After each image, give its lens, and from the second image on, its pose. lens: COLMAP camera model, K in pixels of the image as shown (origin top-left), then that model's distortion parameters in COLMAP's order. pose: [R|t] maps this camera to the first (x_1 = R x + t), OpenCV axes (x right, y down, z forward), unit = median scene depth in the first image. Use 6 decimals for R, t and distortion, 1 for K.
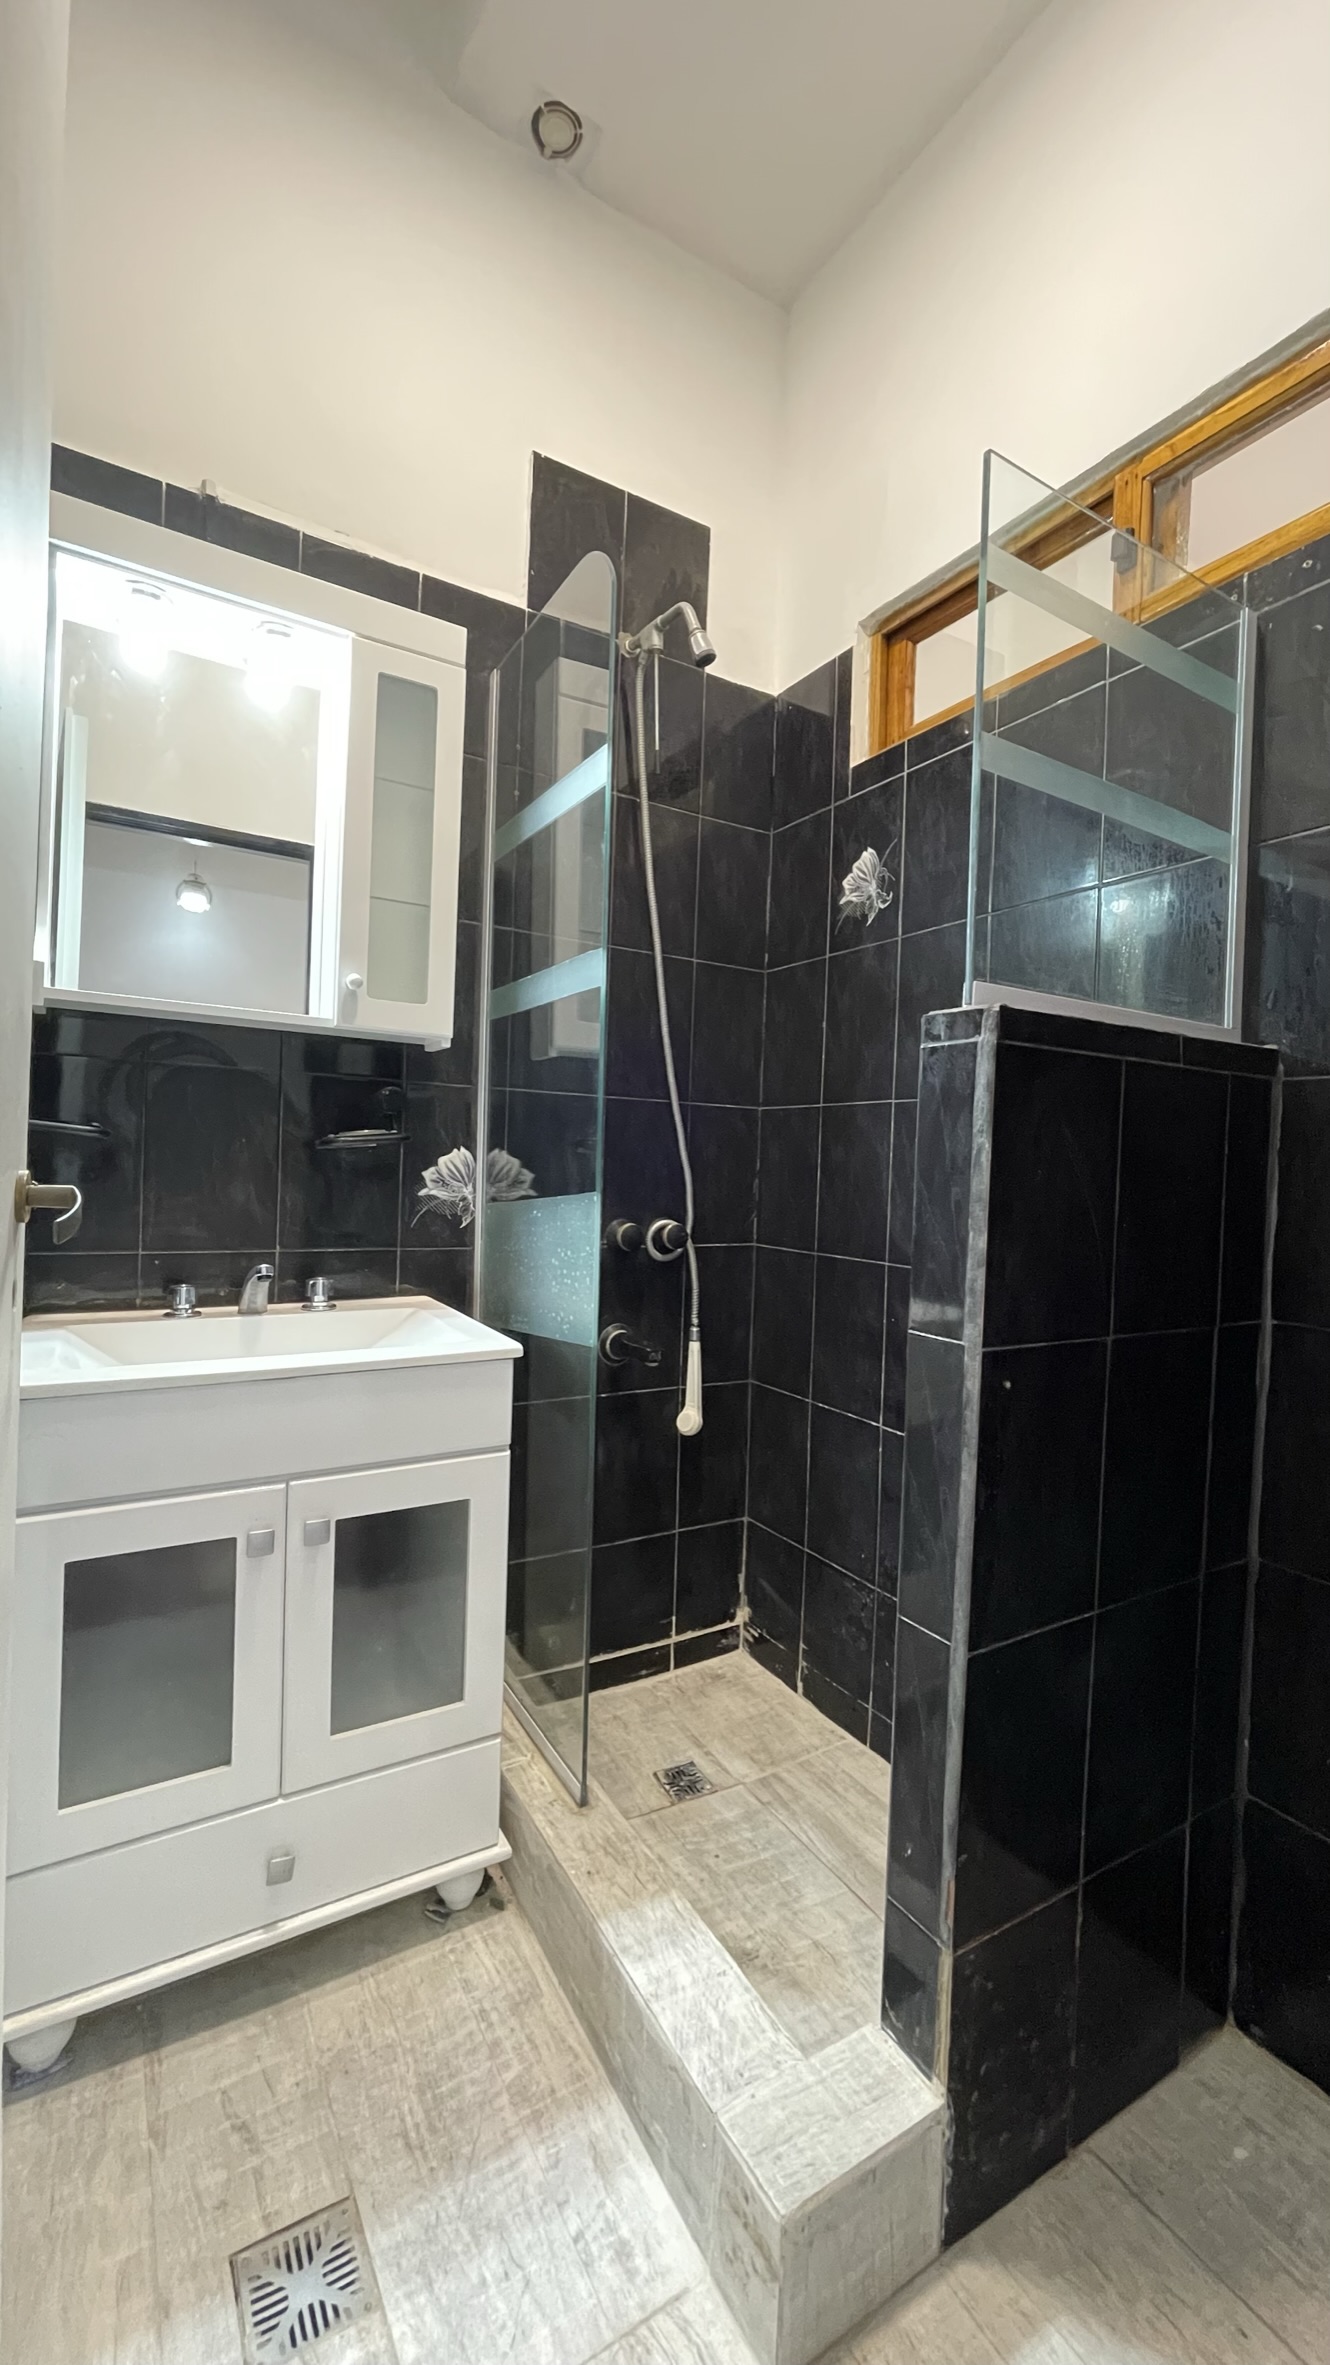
lens RADIAL K [[953.3, 0, 681.2], [0, 953.3, 1180.0], [0, 0, 1]] dist [-0.004202, 0.001299]
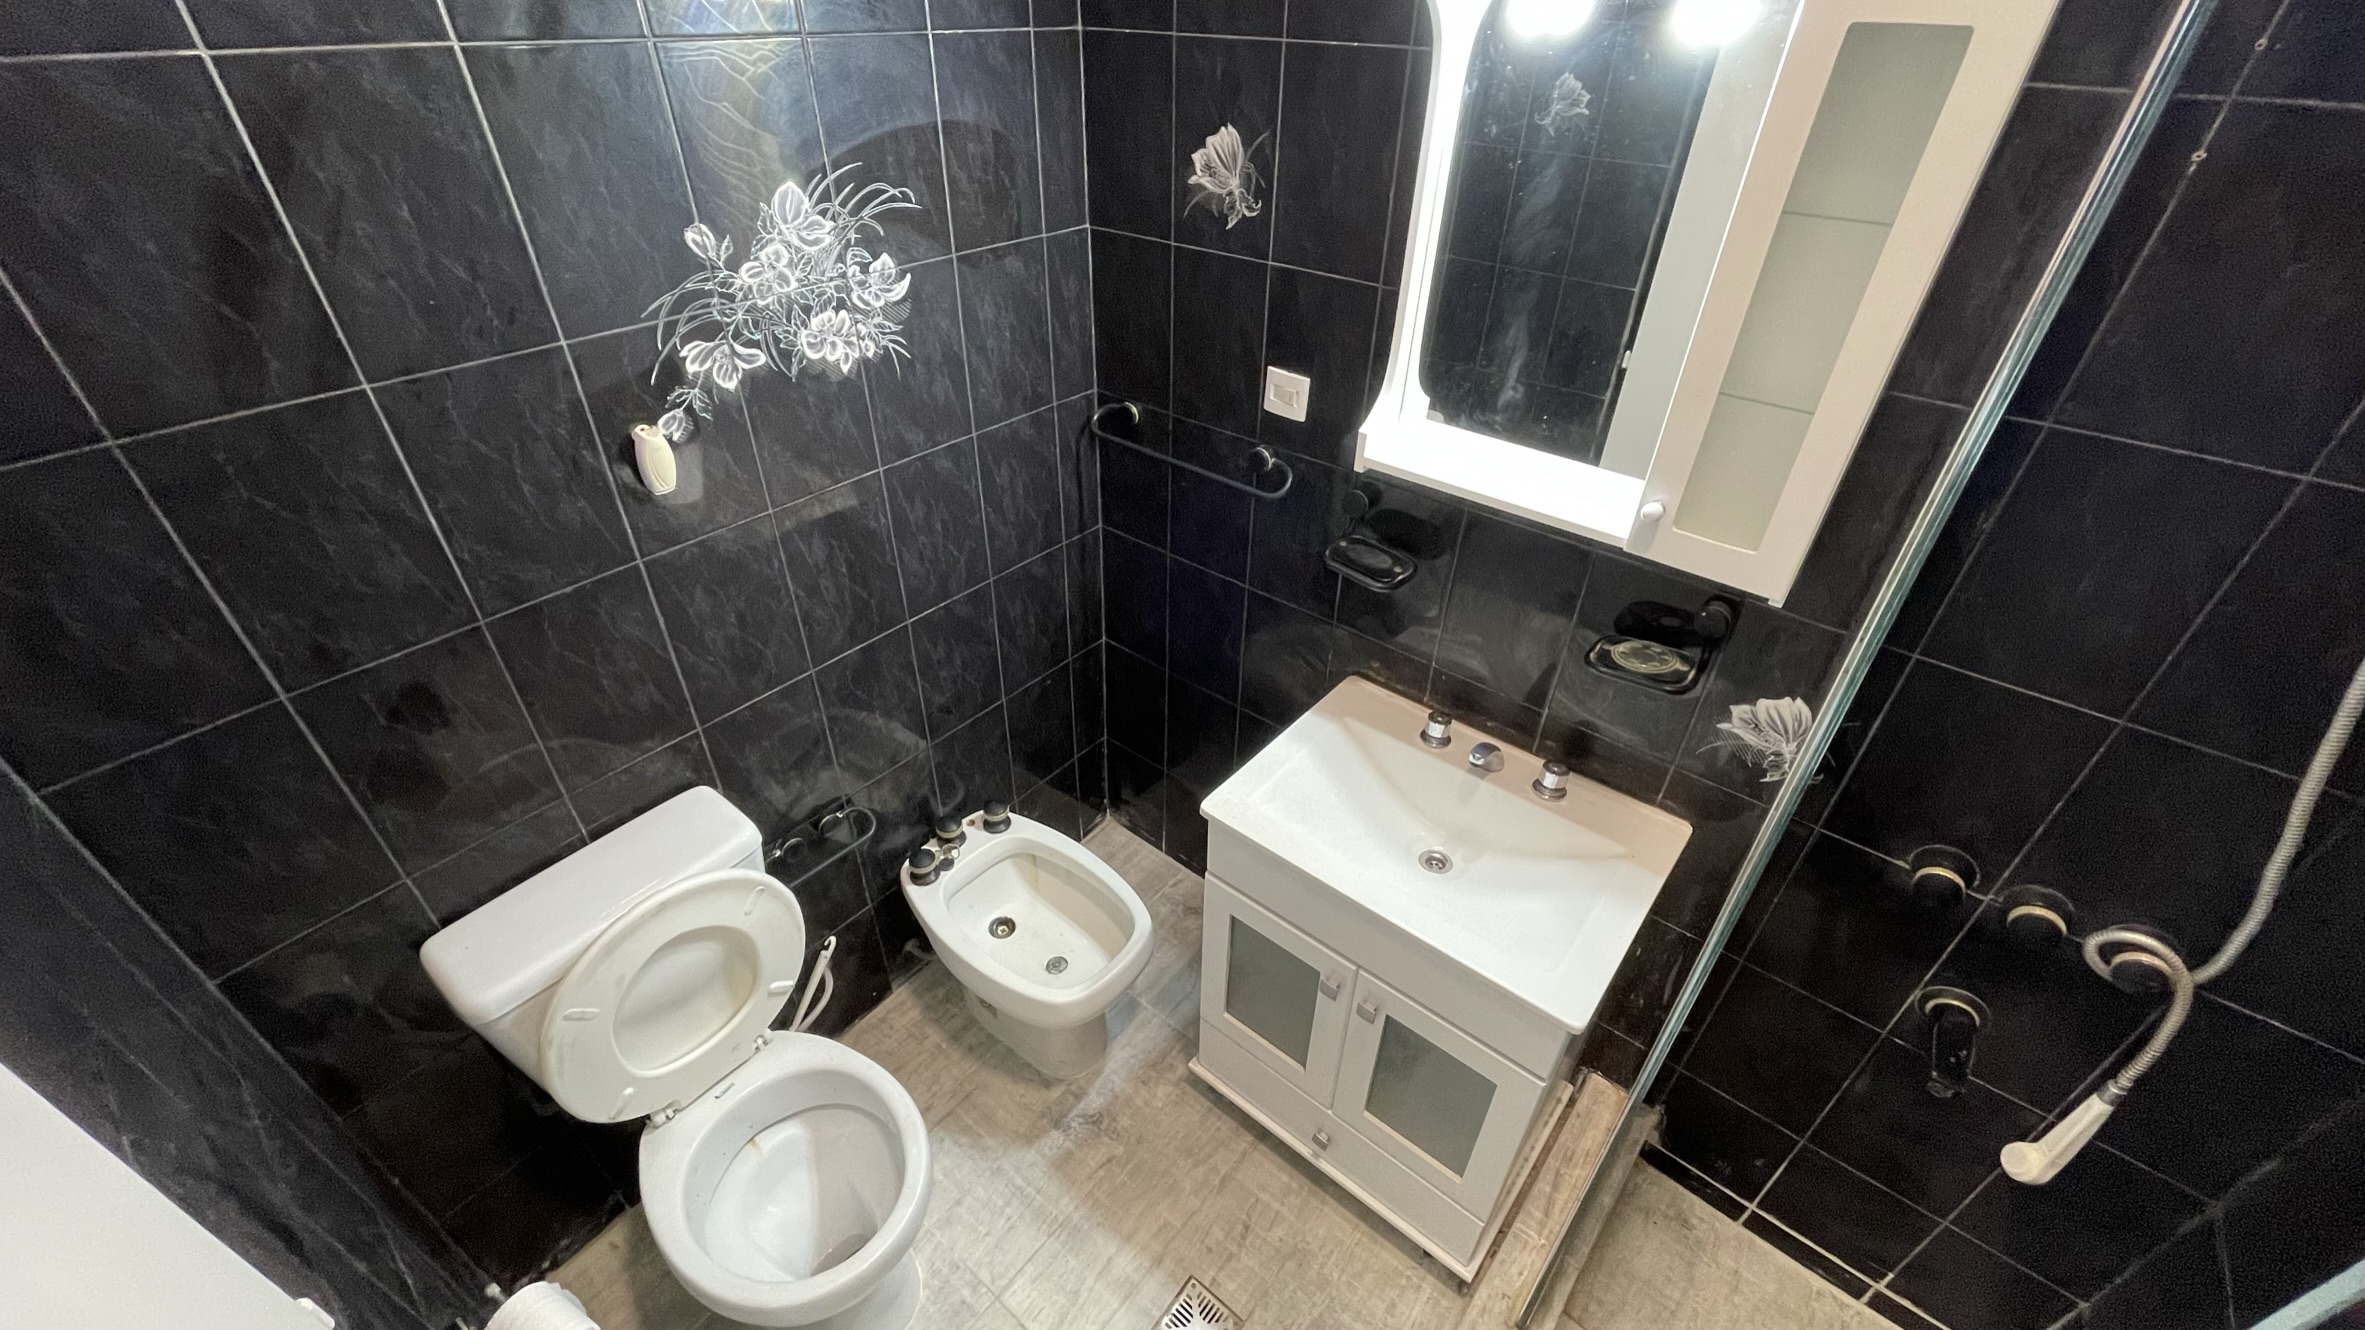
lens RADIAL K [[953.3, 0, 1178.0], [0, 953.3, 657.9], [0, 0, 1]] dist [-0.004202, 0.001299]
pose [[0.318133, 0.525975, -0.788760, 0.181905], [-0.006530, 0.833181, 0.552963, -0.468974], [0.948024, -0.170764, 0.268497, 0.357230]]
